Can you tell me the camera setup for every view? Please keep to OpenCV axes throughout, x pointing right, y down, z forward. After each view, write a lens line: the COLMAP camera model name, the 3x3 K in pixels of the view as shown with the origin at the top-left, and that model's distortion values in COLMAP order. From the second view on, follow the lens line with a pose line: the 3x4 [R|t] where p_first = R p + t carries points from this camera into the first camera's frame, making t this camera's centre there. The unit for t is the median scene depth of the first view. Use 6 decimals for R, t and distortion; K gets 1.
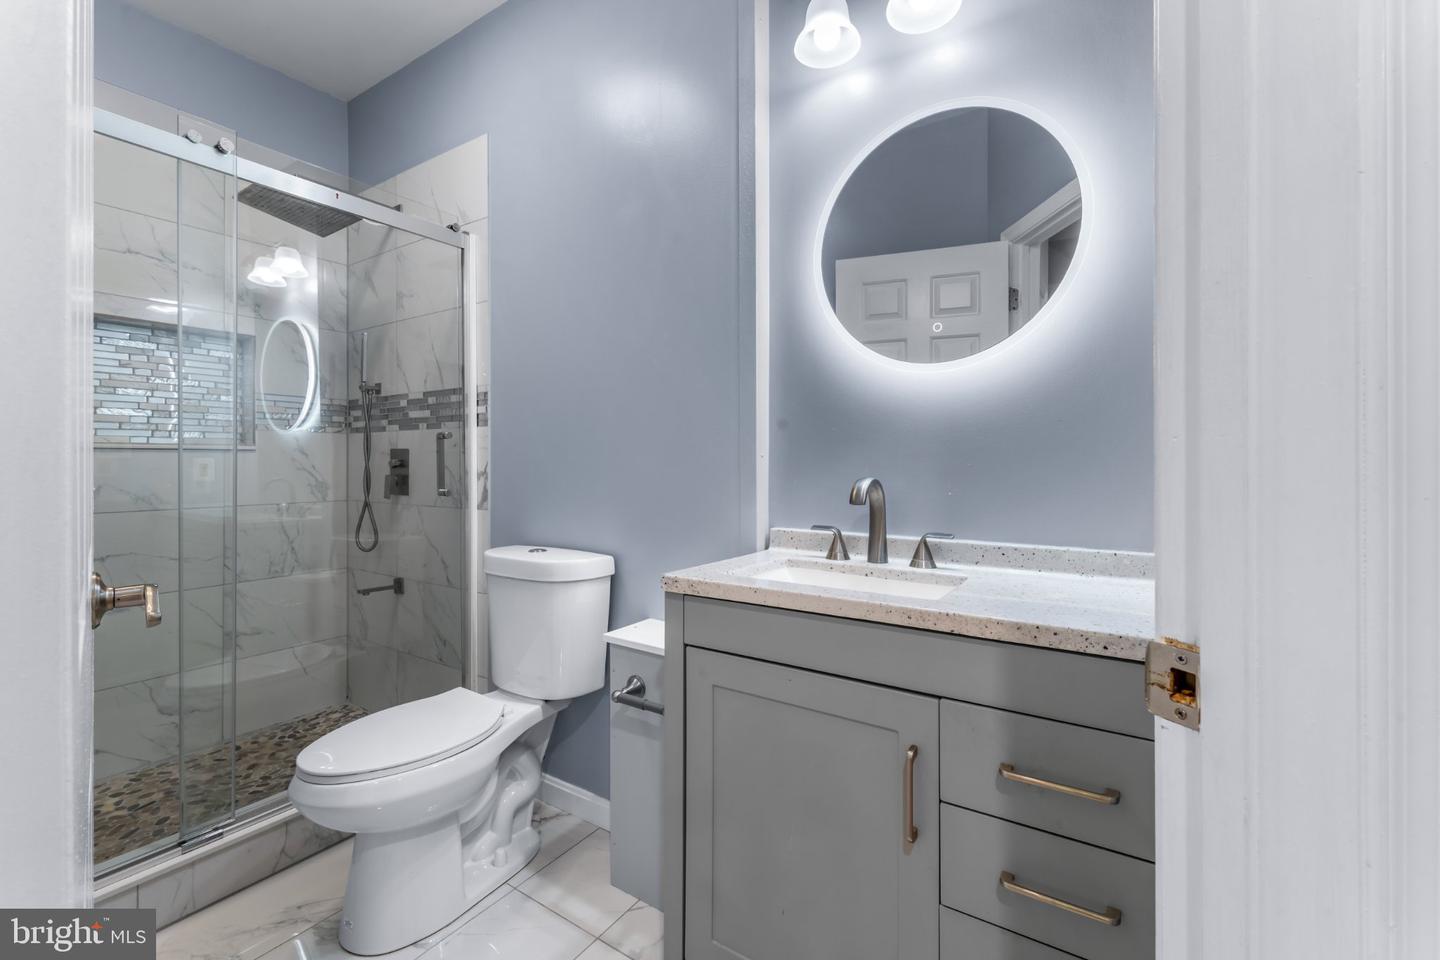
lens RADIAL K [[616.6, 0, 728.0], [0, 616.6, 442.5], [0, 0, 1]] dist [0.002903, -0.000171]
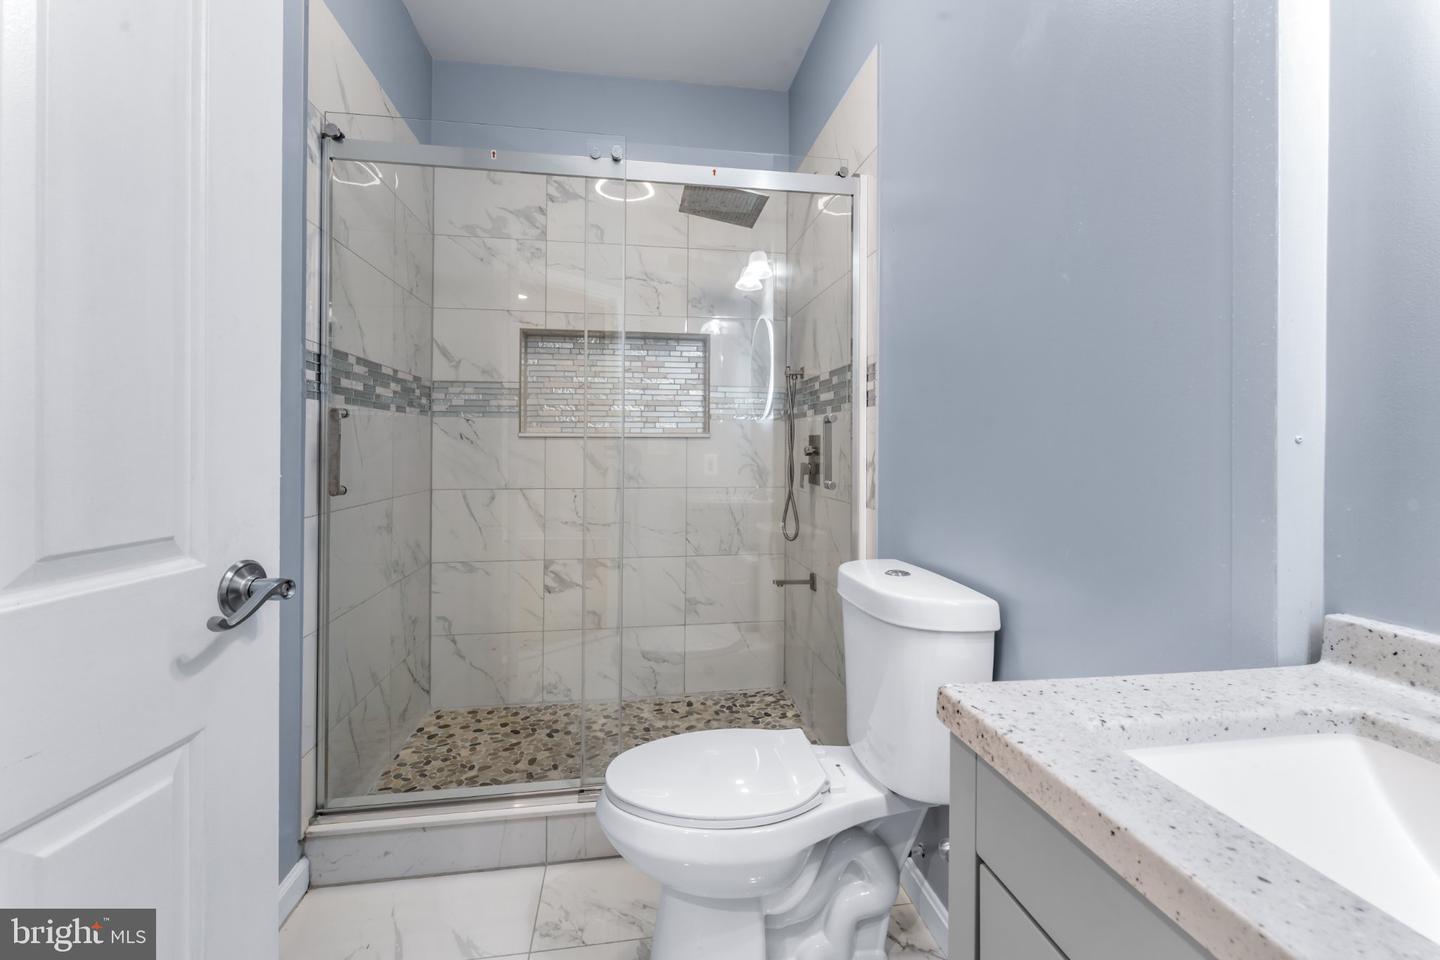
lens RADIAL K [[616.6, 0, 728.0], [0, 616.6, 442.5], [0, 0, 1]] dist [0.002903, -0.000171]
pose [[0.671034, -0.002851, -0.741421, 0.079390], [0.018716, 0.999739, 0.013095, 0.007565], [0.741190, -0.022663, 0.670912, 0.311296]]
